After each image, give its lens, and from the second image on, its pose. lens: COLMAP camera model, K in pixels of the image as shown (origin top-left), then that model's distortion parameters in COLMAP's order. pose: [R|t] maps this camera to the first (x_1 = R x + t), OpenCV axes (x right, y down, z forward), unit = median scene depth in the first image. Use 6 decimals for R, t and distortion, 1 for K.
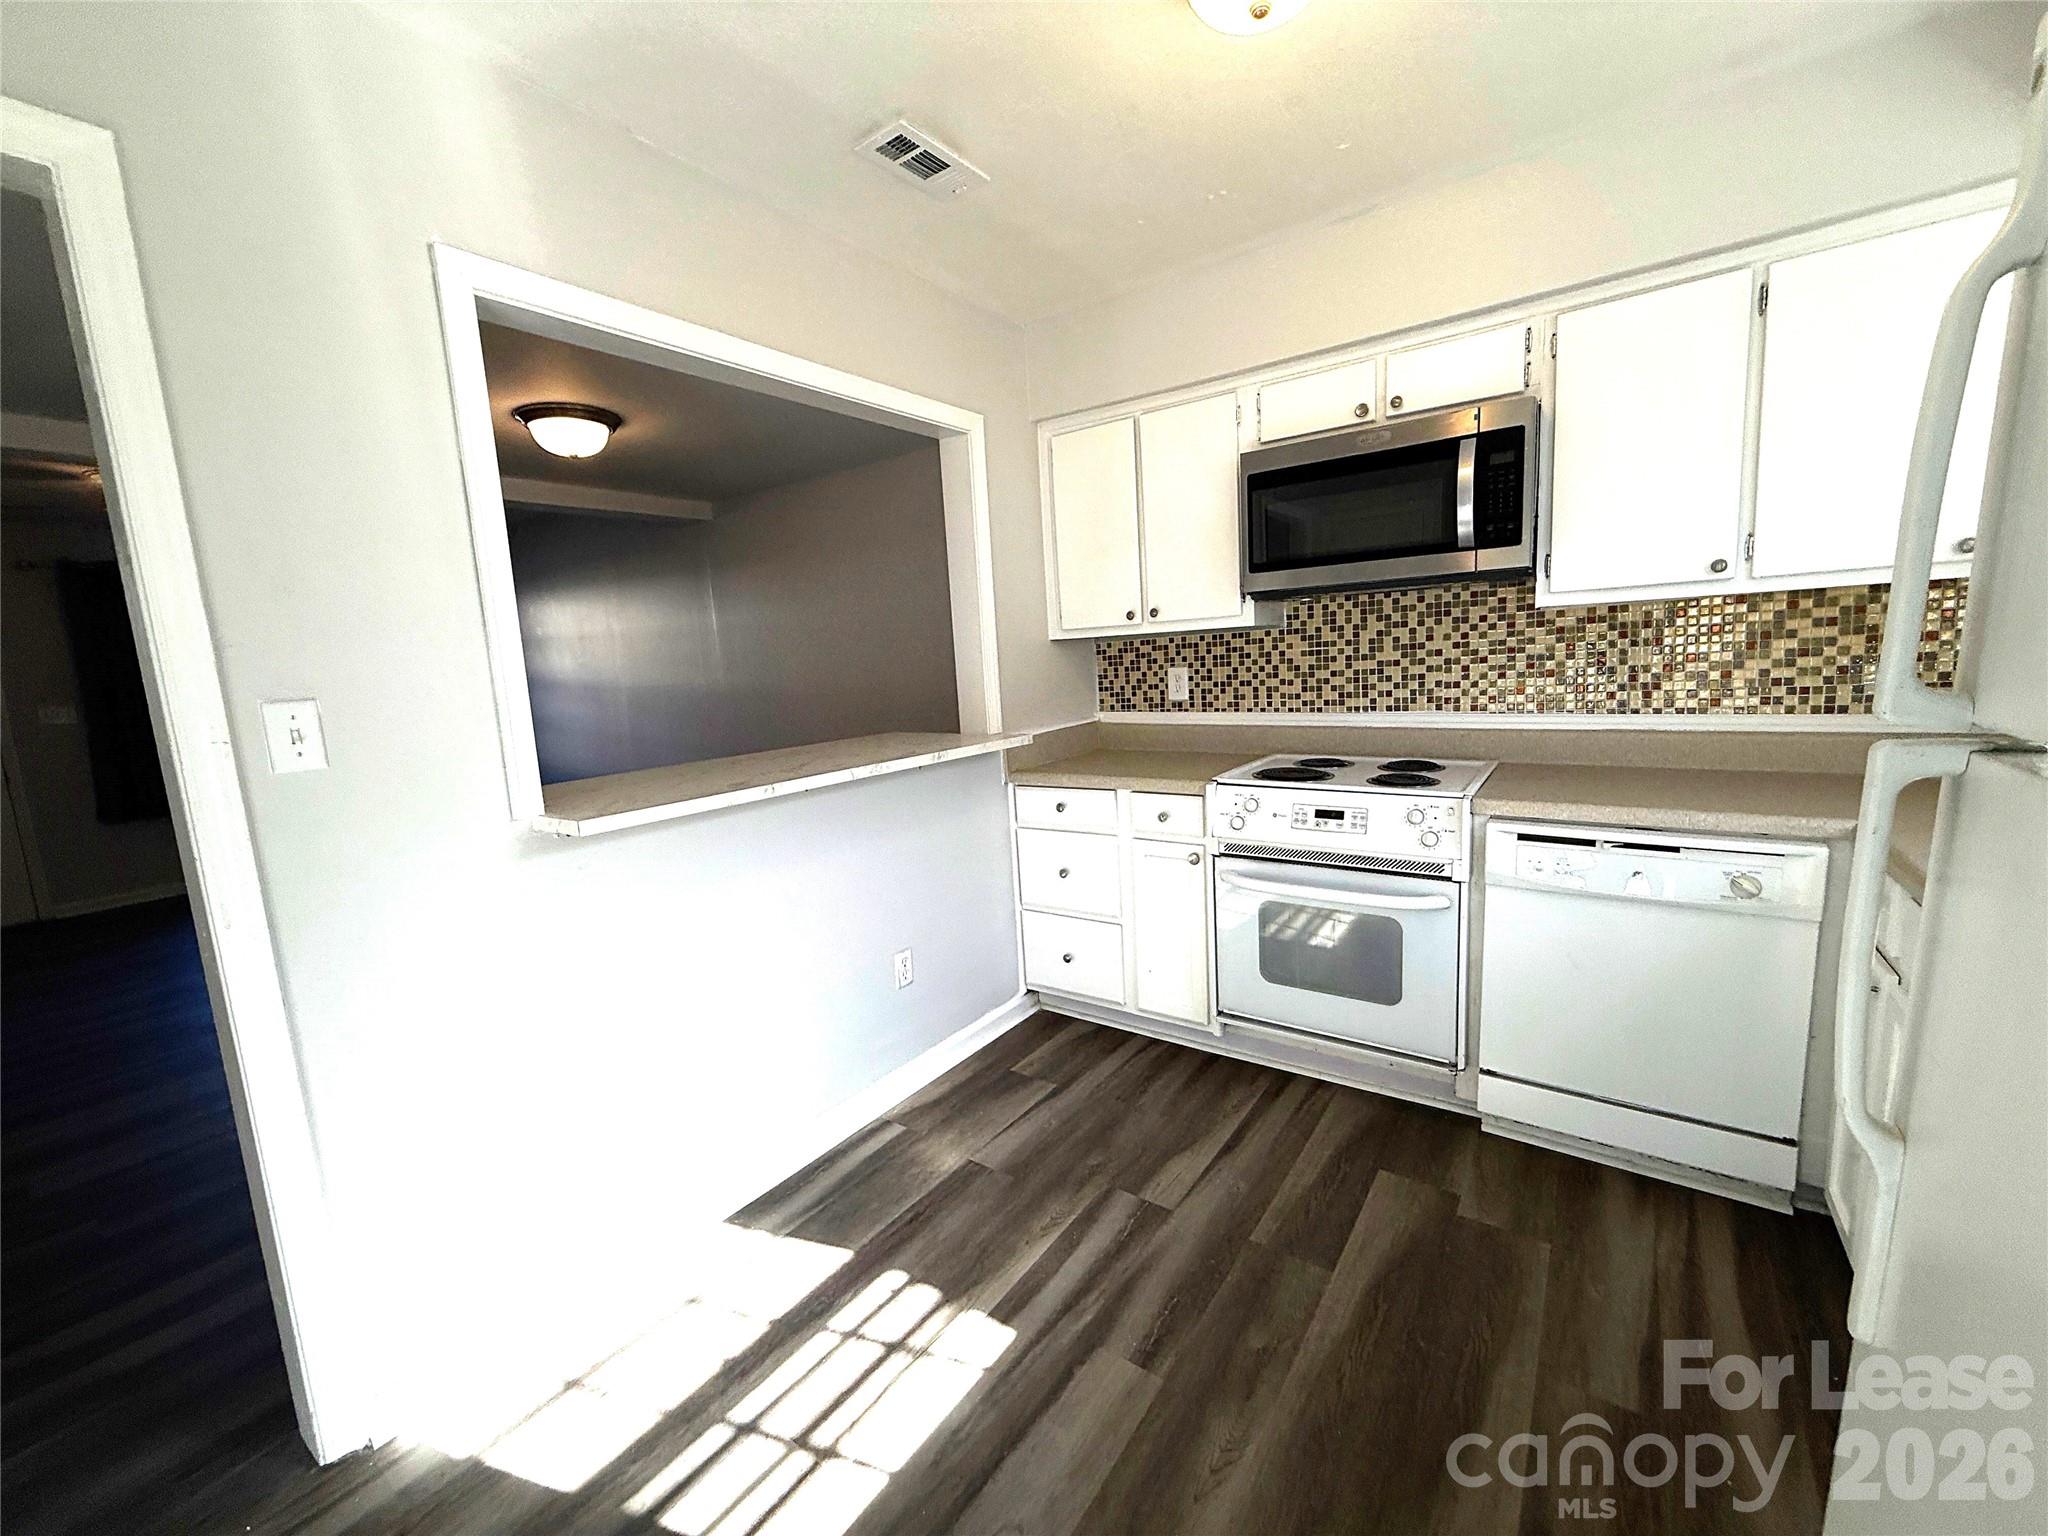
lens RADIAL K [[815.1, 0, 1028.7], [0, 815.1, 768.3], [0, 0, 1]] dist [-0.001083, 0.000450]
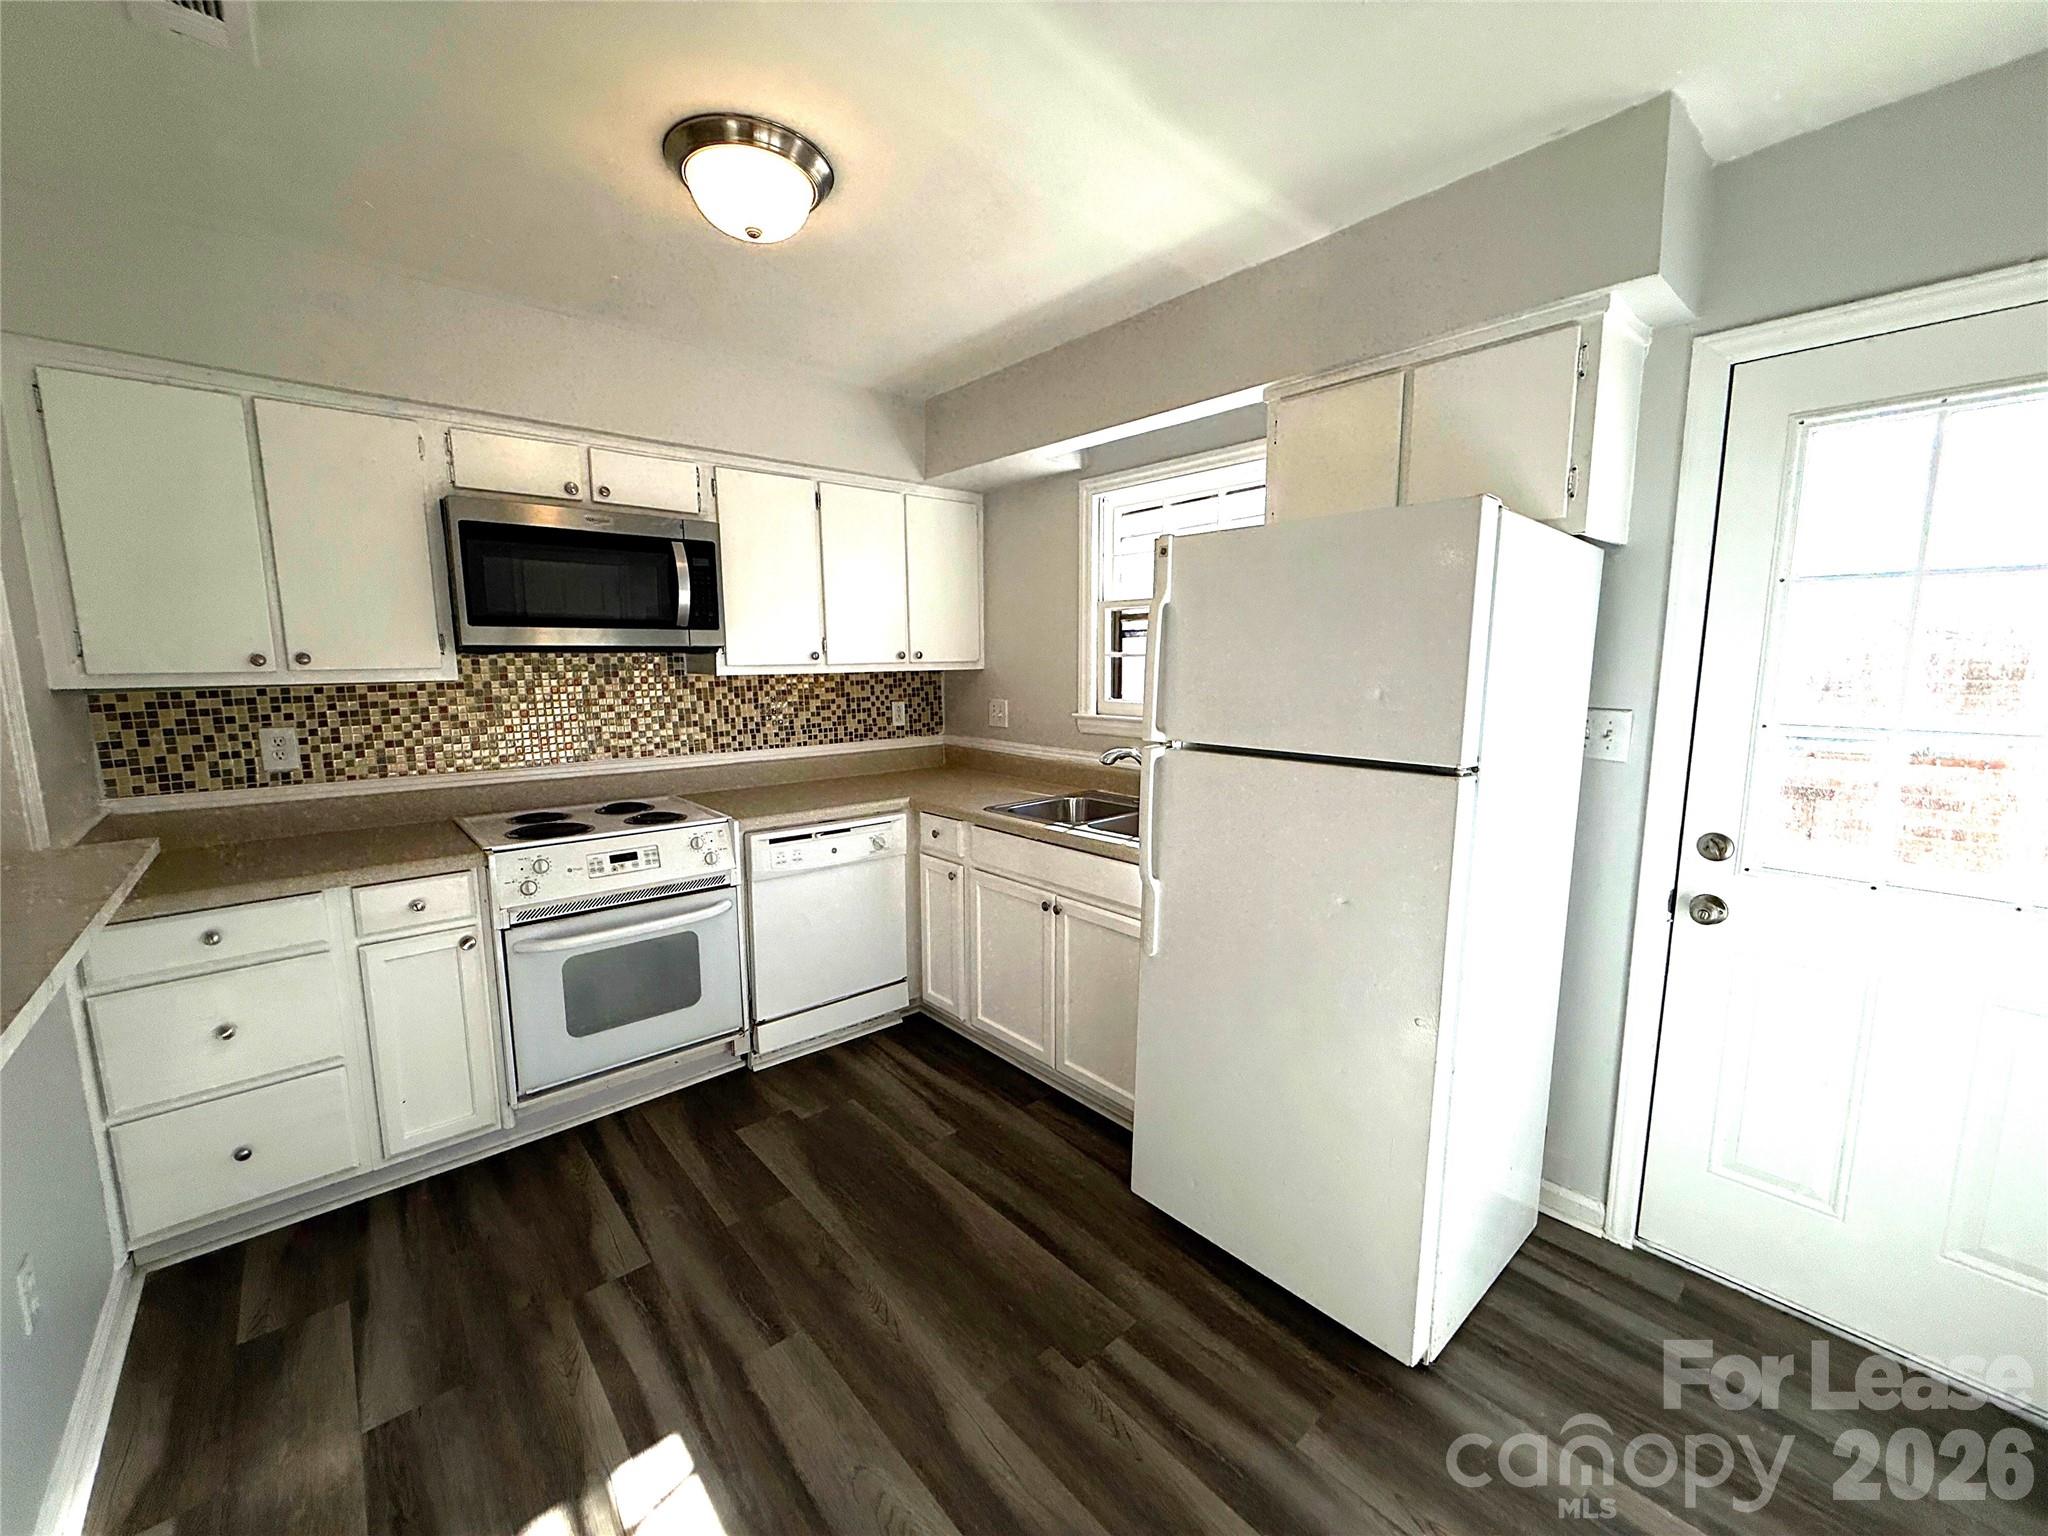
lens RADIAL K [[815.1, 0, 1020.3], [0, 815.1, 768.5], [0, 0, 1]] dist [-0.001083, 0.000450]
pose [[0.228626, -0.078861, 0.970315, -0.545711], [0.130186, 0.990238, 0.049806, -0.045553], [-0.964770, 0.114935, 0.236661, 0.209417]]
